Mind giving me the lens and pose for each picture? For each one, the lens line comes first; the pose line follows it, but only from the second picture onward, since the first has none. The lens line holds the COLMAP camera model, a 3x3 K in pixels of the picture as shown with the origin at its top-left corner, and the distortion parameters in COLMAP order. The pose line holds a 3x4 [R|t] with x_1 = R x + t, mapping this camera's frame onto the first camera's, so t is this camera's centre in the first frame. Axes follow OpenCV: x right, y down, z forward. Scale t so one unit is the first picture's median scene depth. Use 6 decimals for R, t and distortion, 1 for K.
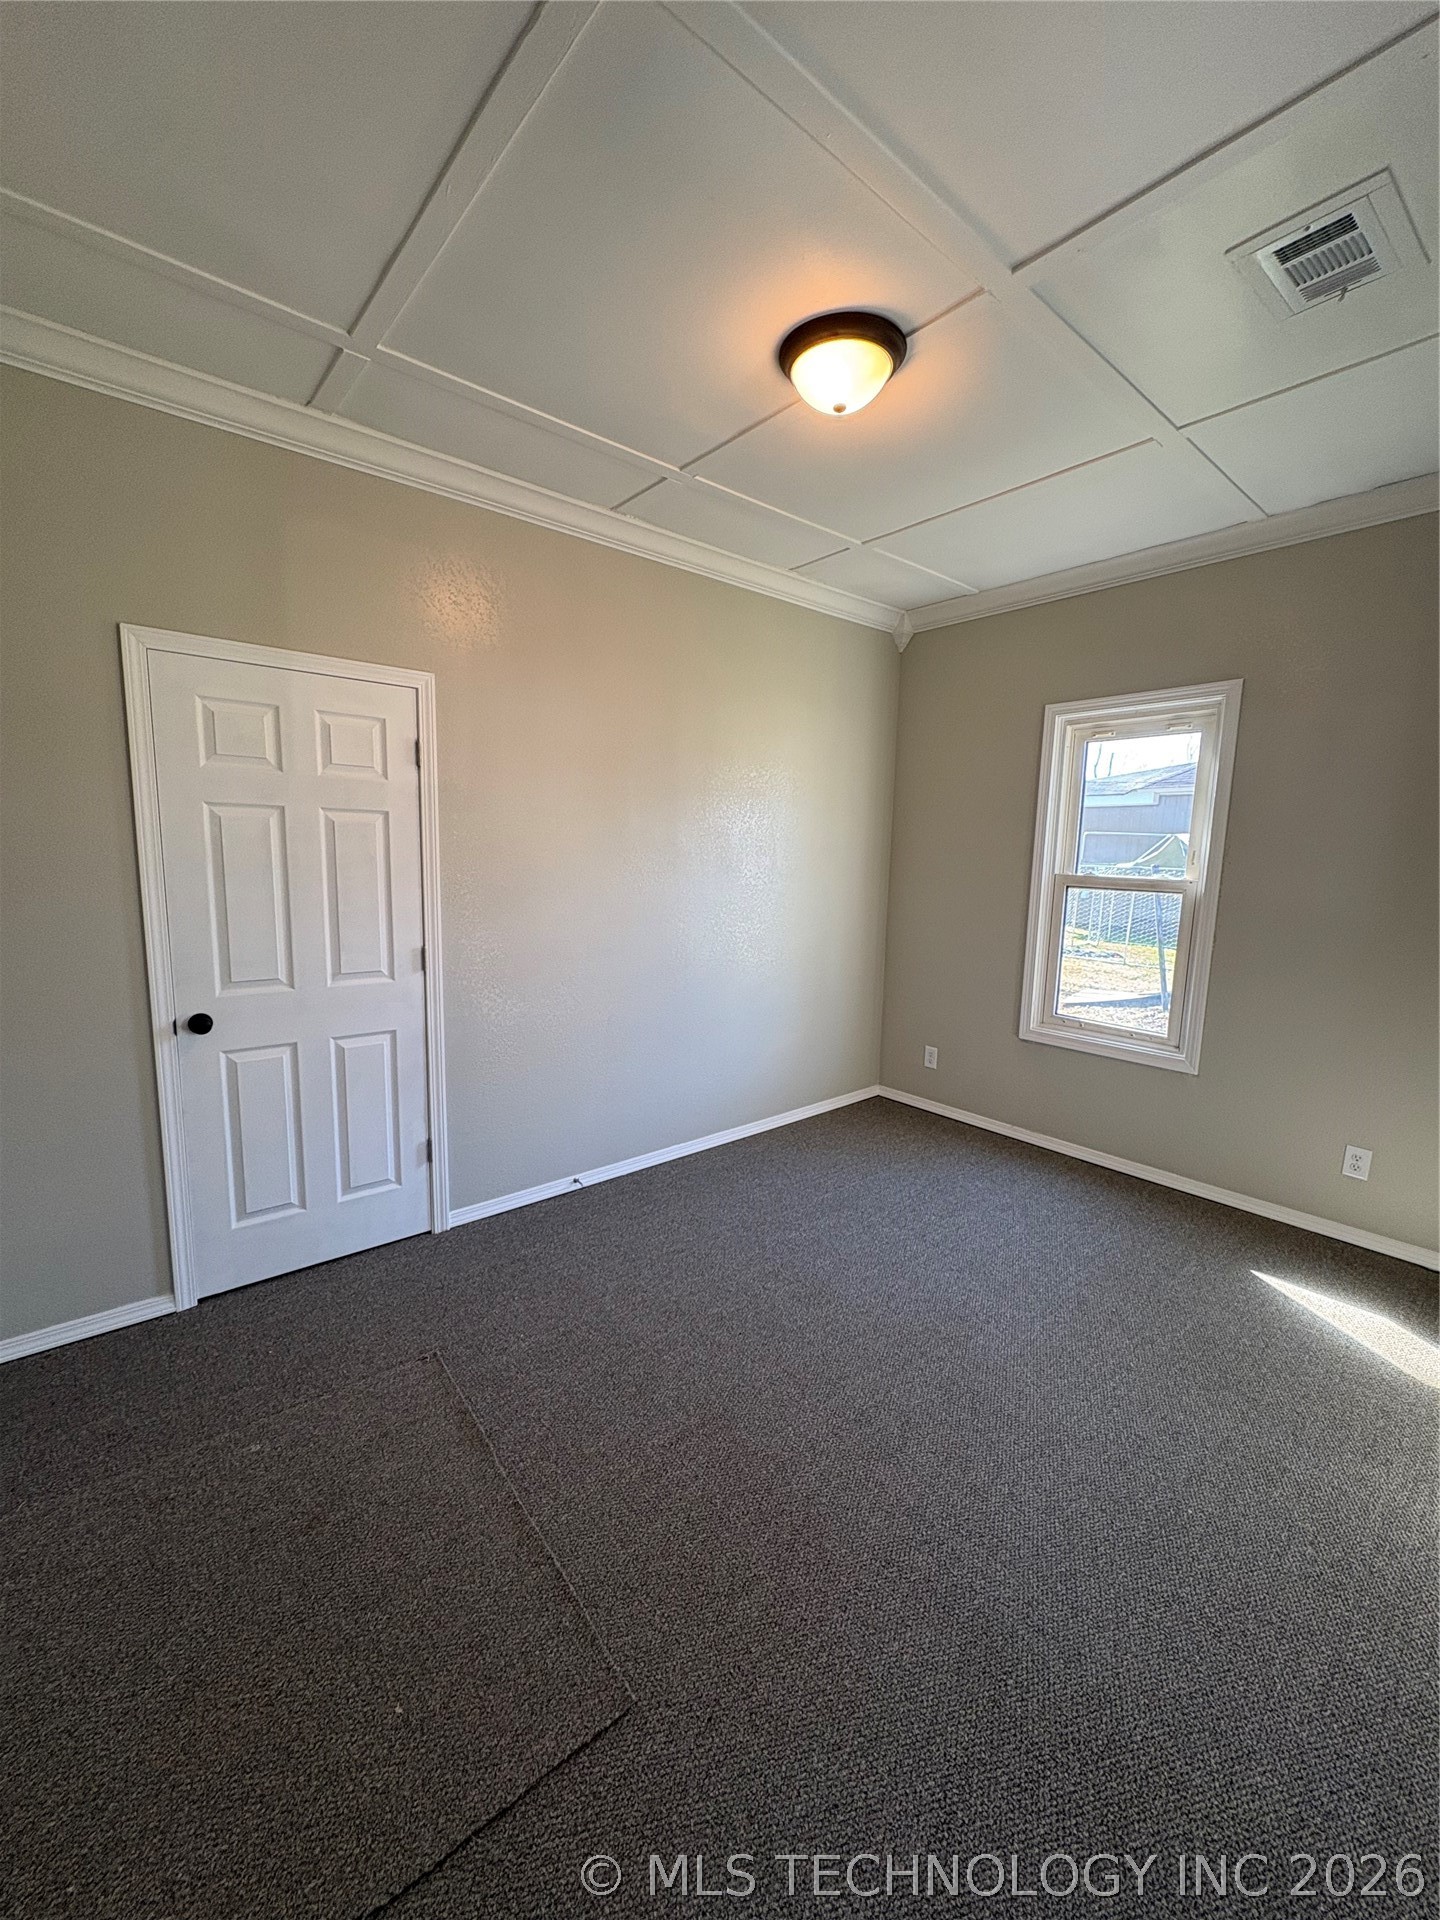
lens RADIAL K [[753.6, 0, 720.0], [0, 753.6, 960.0], [0, 0, 1]] dist [-0.001793, -0.000124]
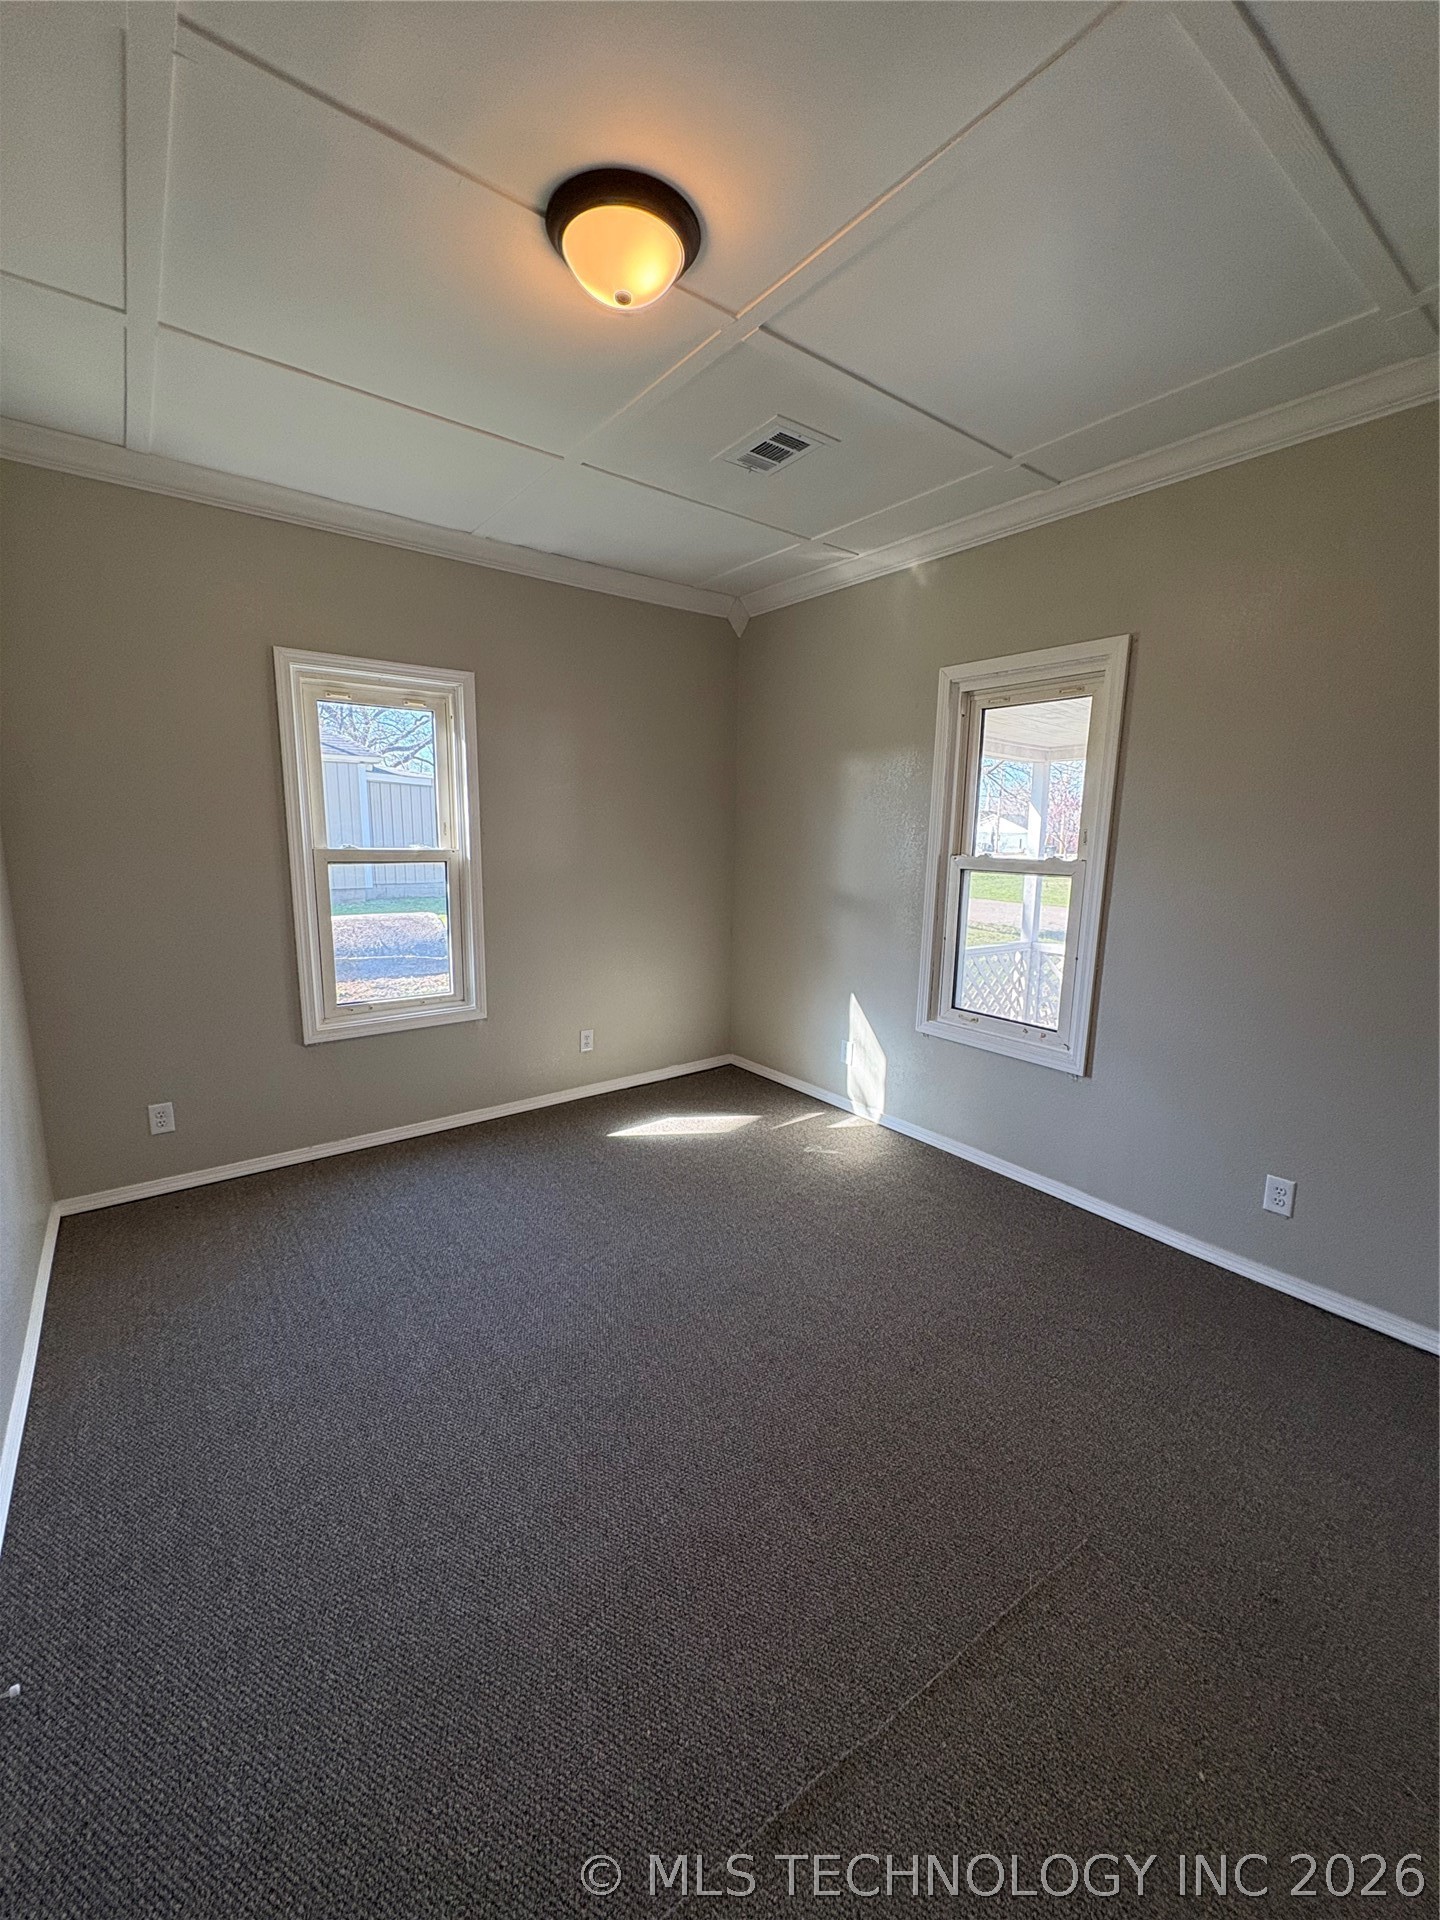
lens RADIAL K [[763.4, 0, 720.0], [0, 763.4, 960.0], [0, 0, 1]] dist [0.001351, -0.000072]
pose [[0.058656, -0.181666, 0.981609, -0.455206], [0.139140, 0.975192, 0.172164, -0.081536], [-0.988534, 0.126483, 0.082477, 0.517024]]
